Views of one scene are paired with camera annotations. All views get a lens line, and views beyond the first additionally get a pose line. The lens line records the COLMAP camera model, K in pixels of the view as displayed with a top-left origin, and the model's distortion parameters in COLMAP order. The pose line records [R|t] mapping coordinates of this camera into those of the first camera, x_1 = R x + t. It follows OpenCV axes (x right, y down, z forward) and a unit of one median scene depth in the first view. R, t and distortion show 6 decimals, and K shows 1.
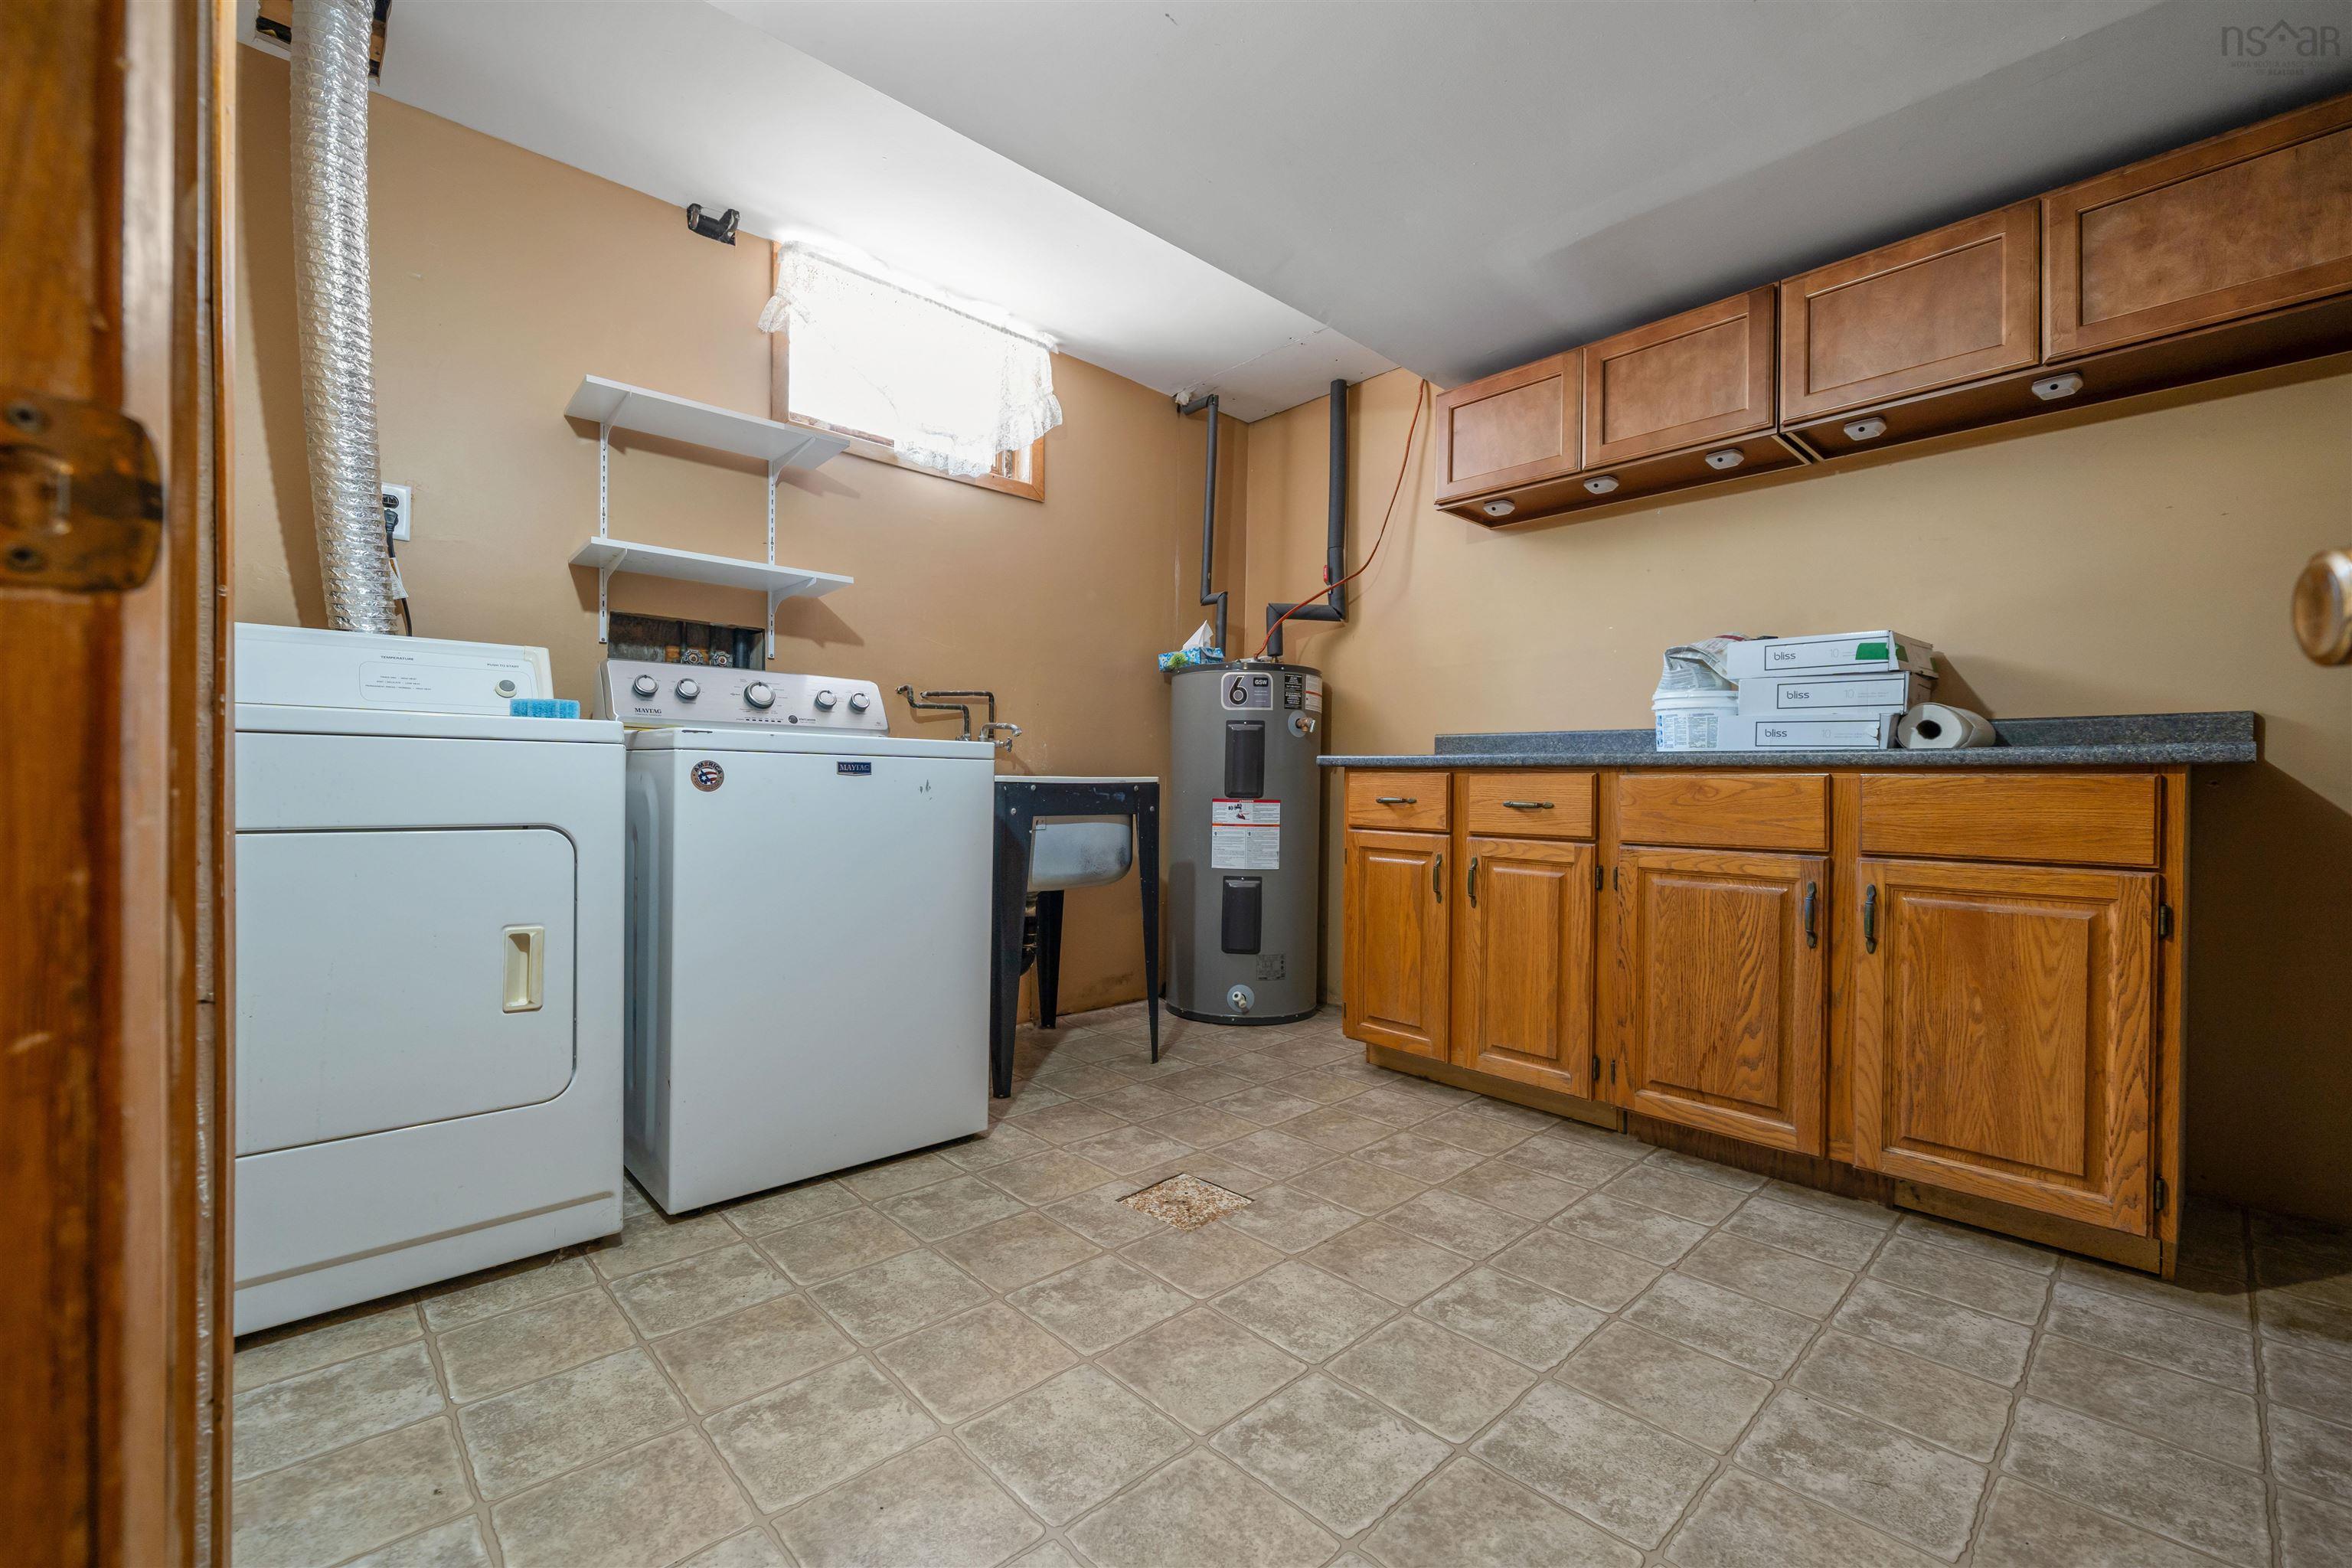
lens RADIAL K [[990.3, 0, 1172.8], [0, 990.3, 783.7], [0, 0, 1]] dist [-0.000382, -0.000779]
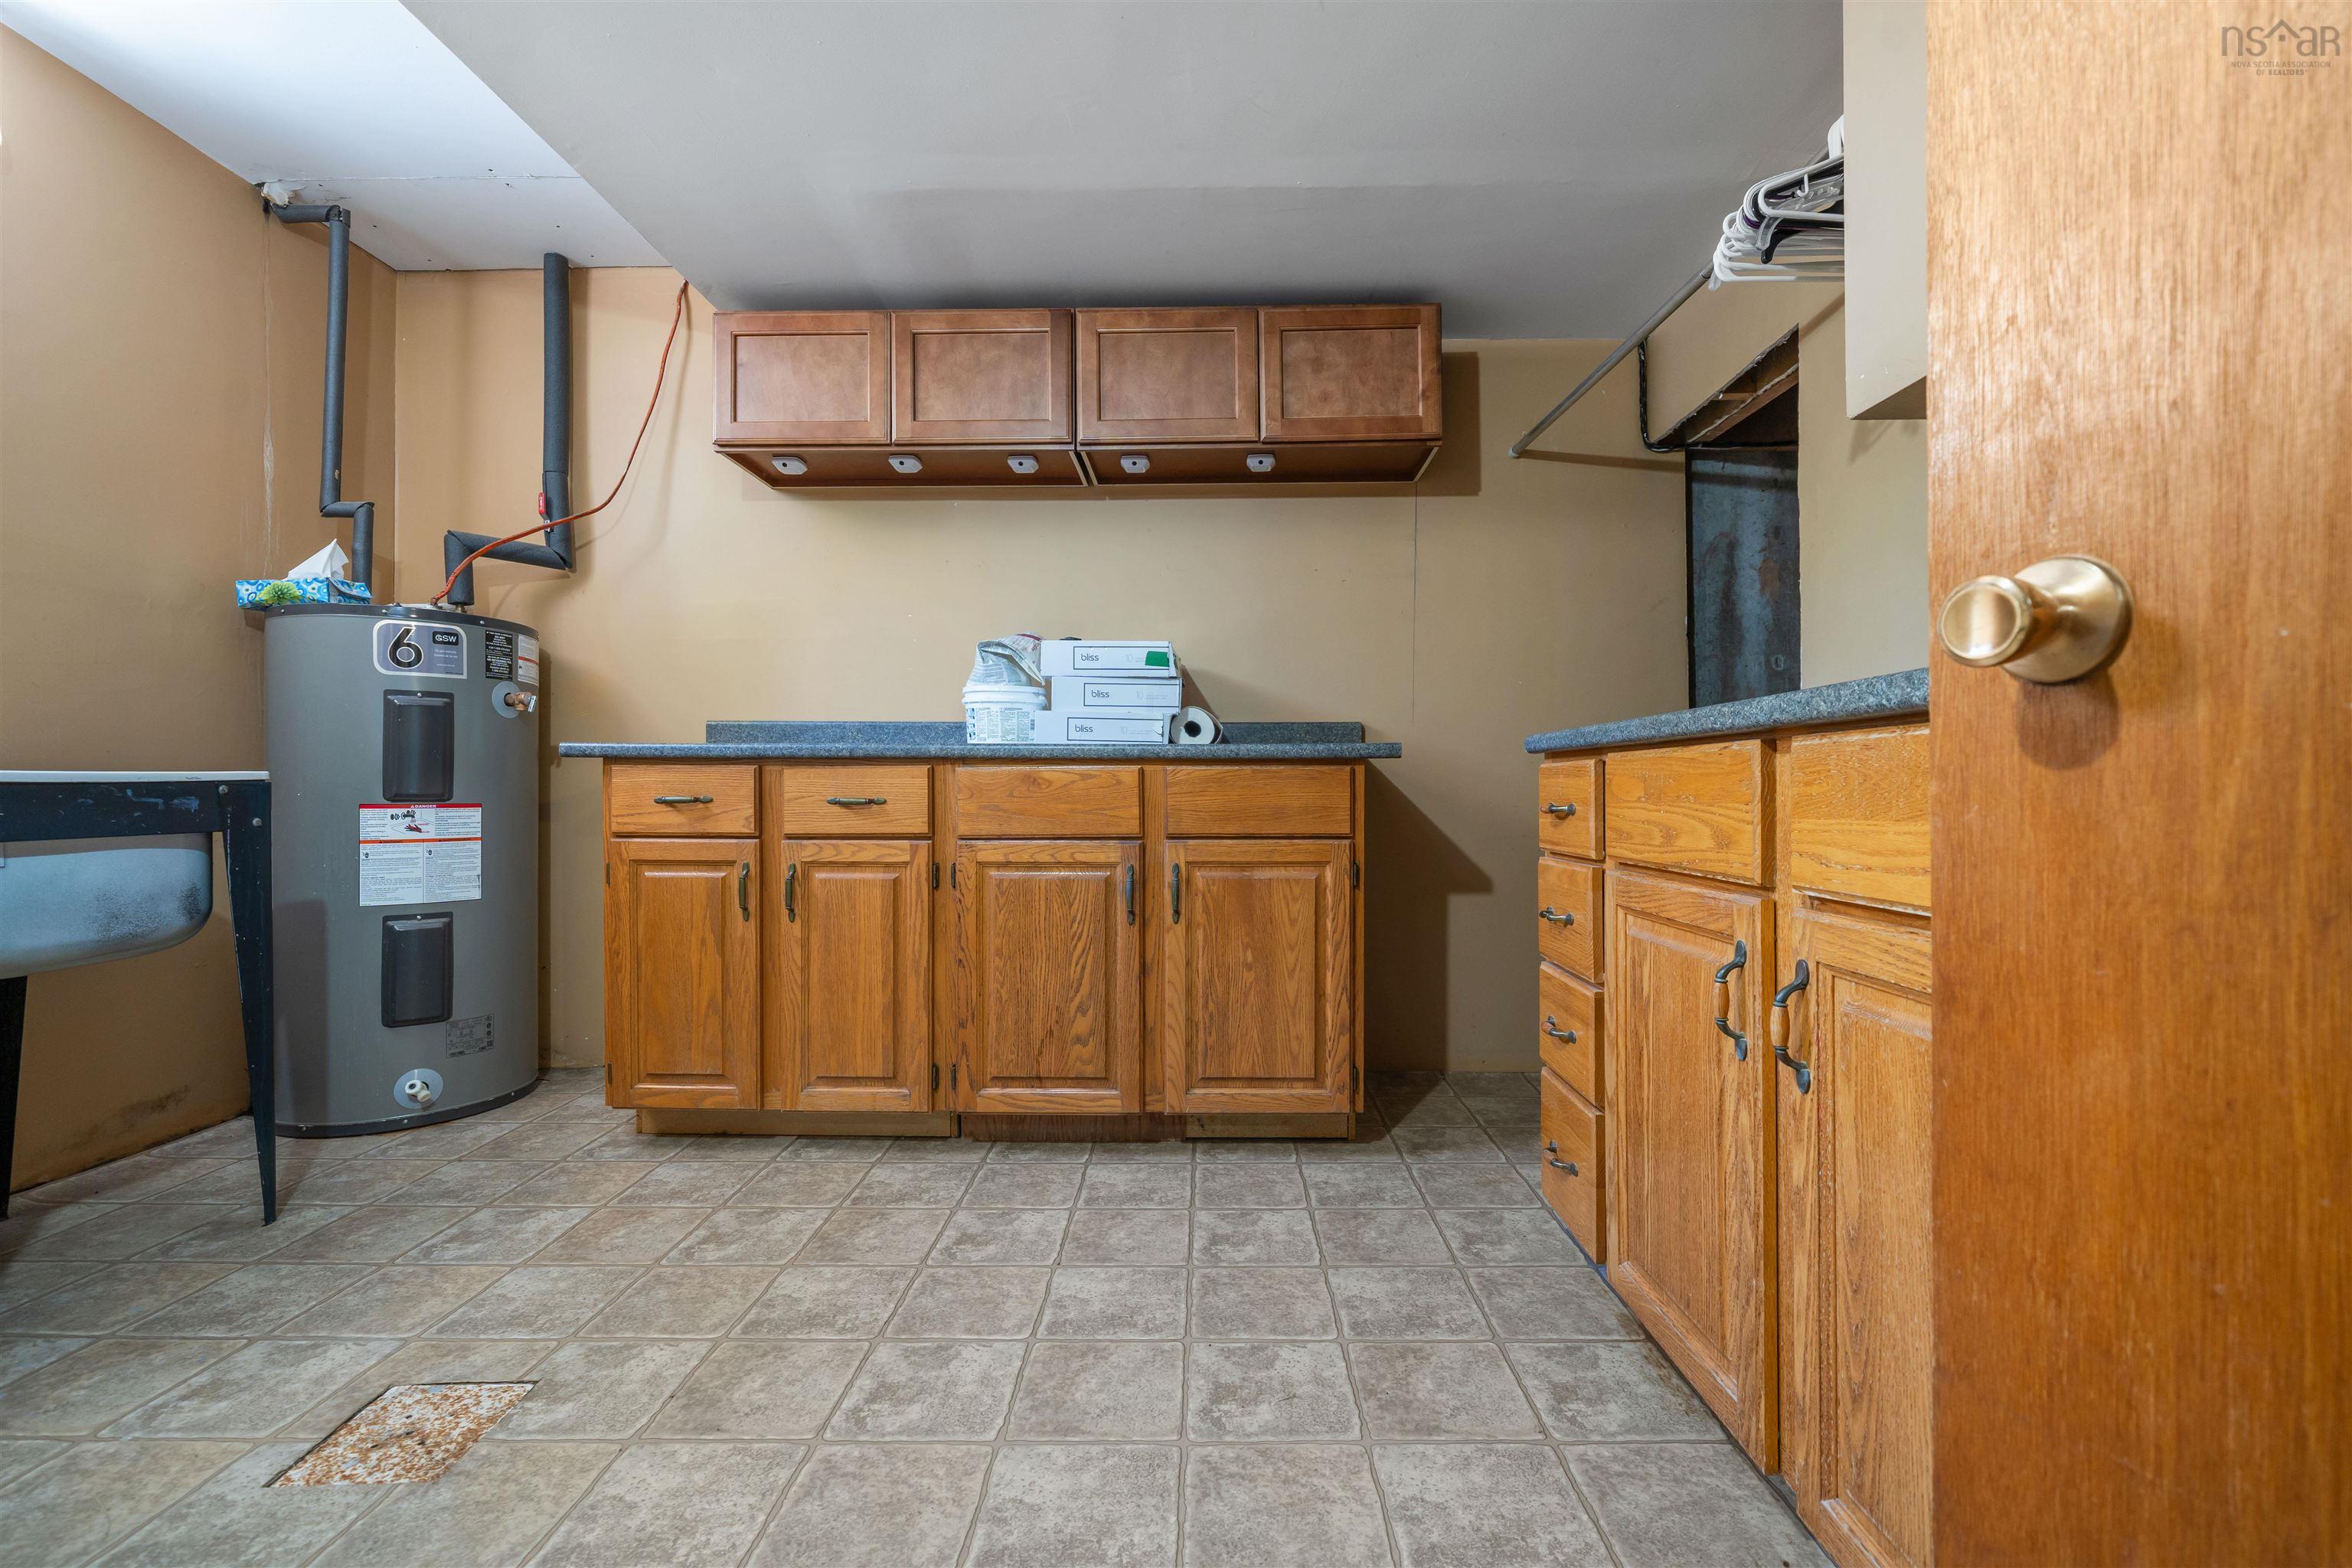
lens RADIAL K [[990.3, 0, 1185.4], [0, 990.3, 785.9], [0, 0, 1]] dist [-0.000382, -0.000779]
pose [[0.682521, -0.012385, 0.730761, -0.098036], [0.008775, 0.999923, 0.008750, 0.002671], [-0.730813, 0.000440, 0.682577, 0.178557]]
